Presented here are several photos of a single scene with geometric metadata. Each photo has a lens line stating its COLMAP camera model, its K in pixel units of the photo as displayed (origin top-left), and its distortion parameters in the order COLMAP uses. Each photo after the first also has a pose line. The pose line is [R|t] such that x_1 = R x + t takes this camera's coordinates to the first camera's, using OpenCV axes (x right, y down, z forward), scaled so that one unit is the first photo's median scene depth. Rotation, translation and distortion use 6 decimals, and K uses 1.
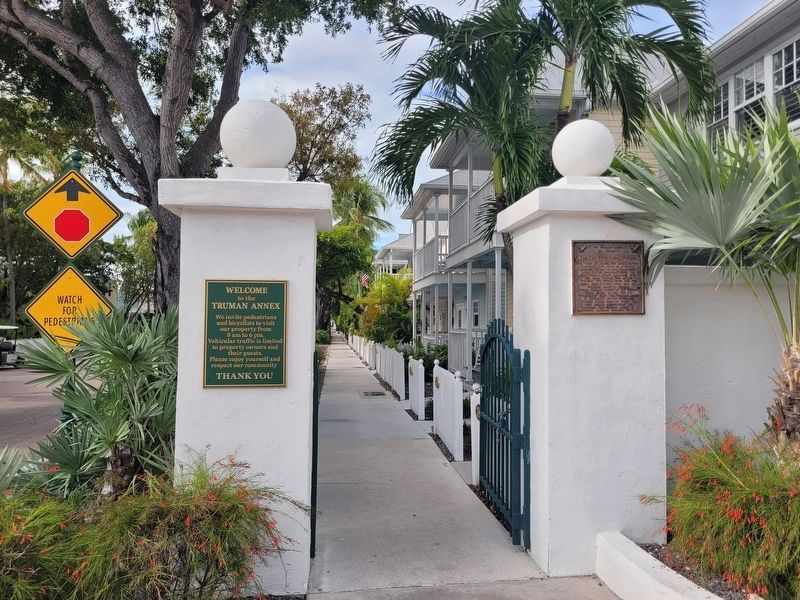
lens RADIAL K [[600.1, 0, 400.7], [0, 600.1, 300.1], [0, 0, 1]] dist [0.056005, 0.000363]
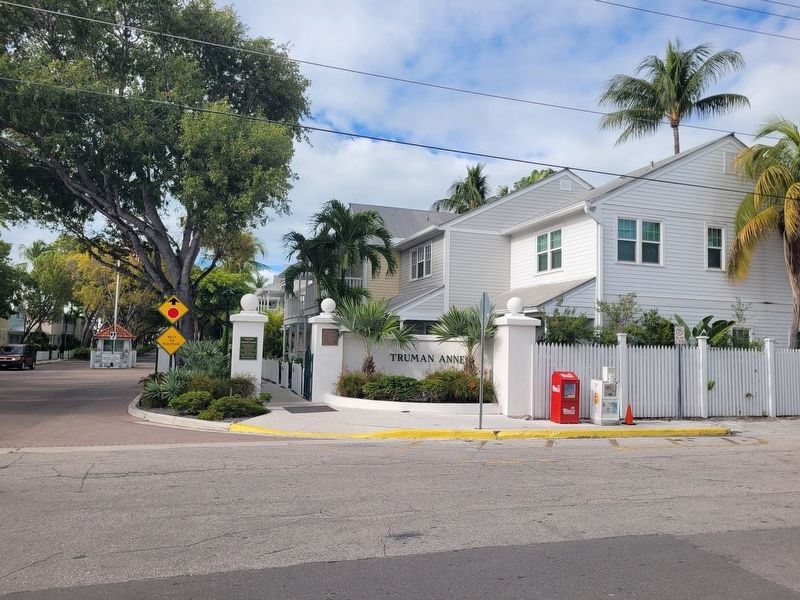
lens RADIAL K [[600.1, 0, 405.1], [0, 600.1, 295.0], [0, 0, 1]] dist [0.056005, 0.000363]
pose [[0.975157, 0.035234, 0.218696, -0.100981], [-0.025531, 0.998567, -0.047037, -0.152831], [-0.220040, 0.040285, 0.974659, -3.478464]]
